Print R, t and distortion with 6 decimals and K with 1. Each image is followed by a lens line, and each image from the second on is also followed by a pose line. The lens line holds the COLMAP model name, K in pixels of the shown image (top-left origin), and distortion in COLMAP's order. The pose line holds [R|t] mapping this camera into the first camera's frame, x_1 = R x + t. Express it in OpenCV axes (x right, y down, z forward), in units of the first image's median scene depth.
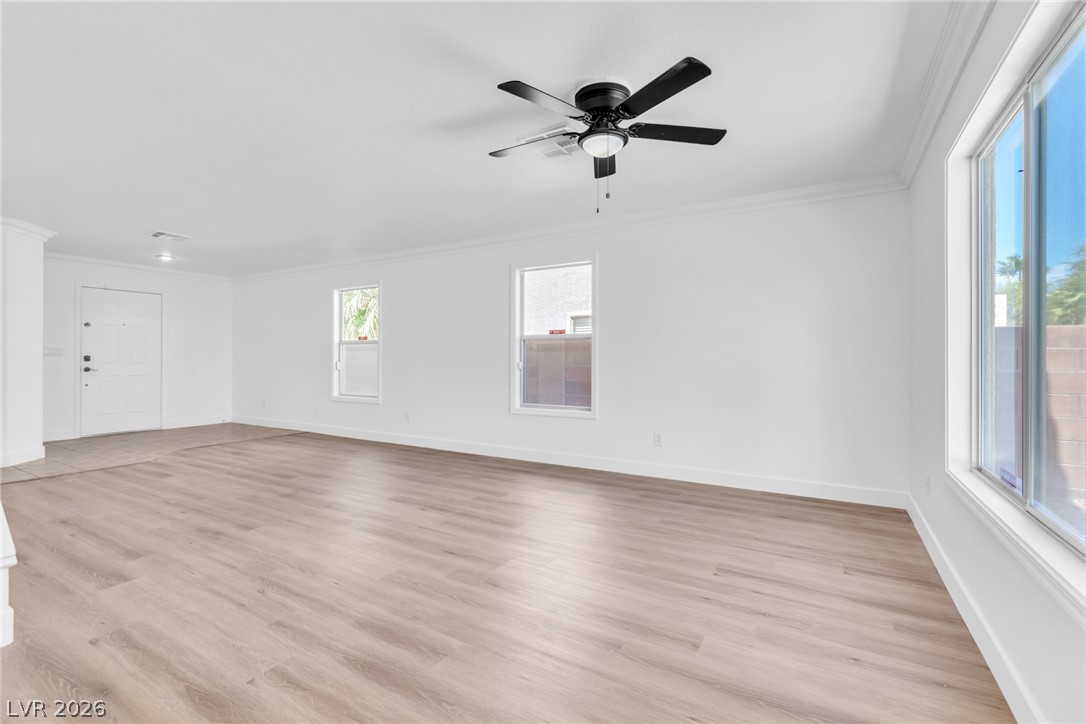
lens RADIAL K [[483.6, 0, 543.4], [0, 483.6, 360.4], [0, 0, 1]] dist [0.007837, -0.003166]
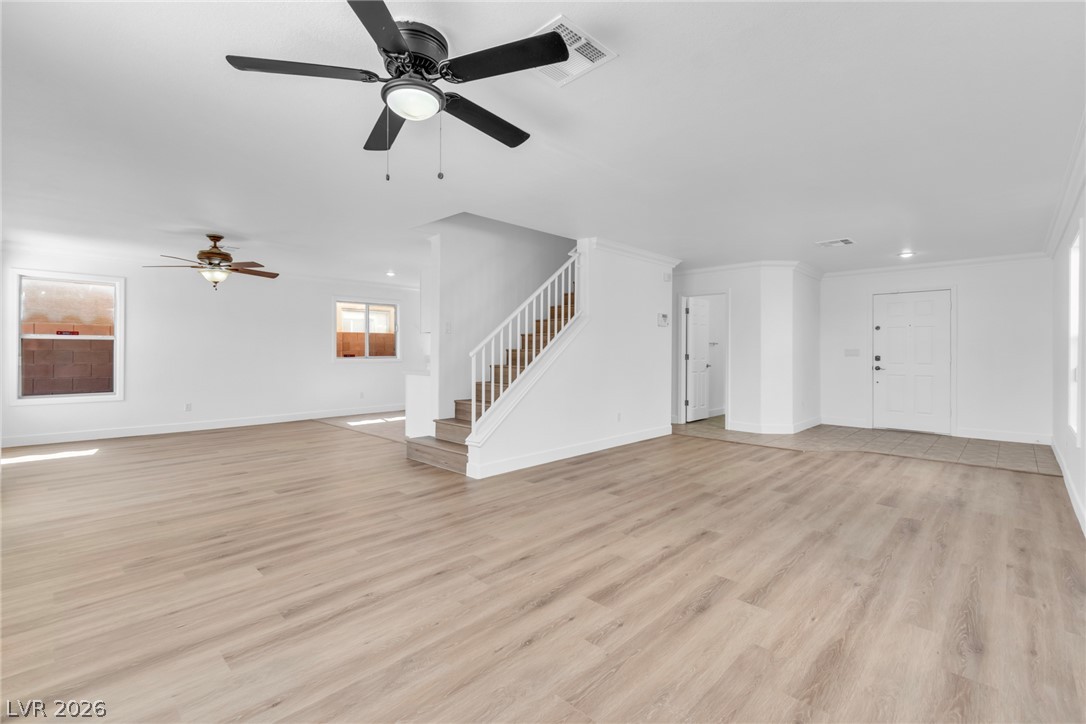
lens RADIAL K [[483.6, 0, 549.2], [0, 483.6, 353.2], [0, 0, 1]] dist [0.007837, -0.003166]
pose [[-0.232762, -0.000368, -0.972534, 0.679281], [-0.005310, 0.999986, 0.000892, -0.026914], [0.972519, 0.005371, -0.232760, 1.120798]]
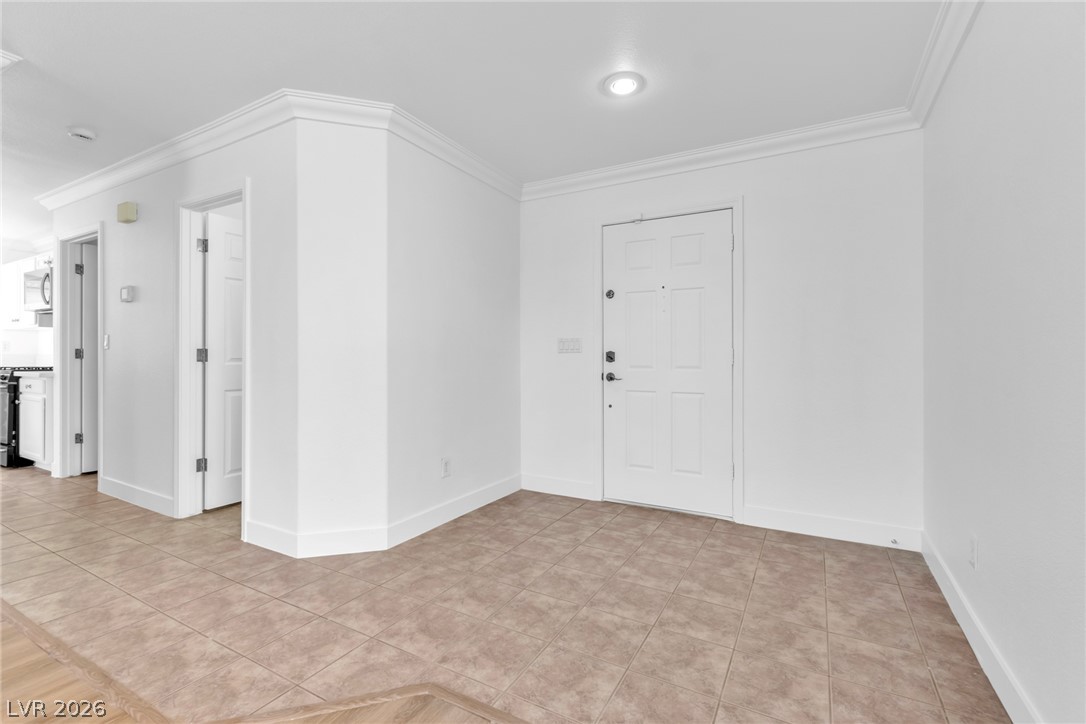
lens RADIAL K [[483.6, 0, 549.1], [0, 483.6, 357.0], [0, 0, 1]] dist [0.007837, -0.003166]
pose [[0.024459, -0.000398, -0.999701, -0.856007], [-0.001575, 0.999999, -0.000437, -0.006993], [0.999700, 0.001585, 0.024458, 1.957187]]
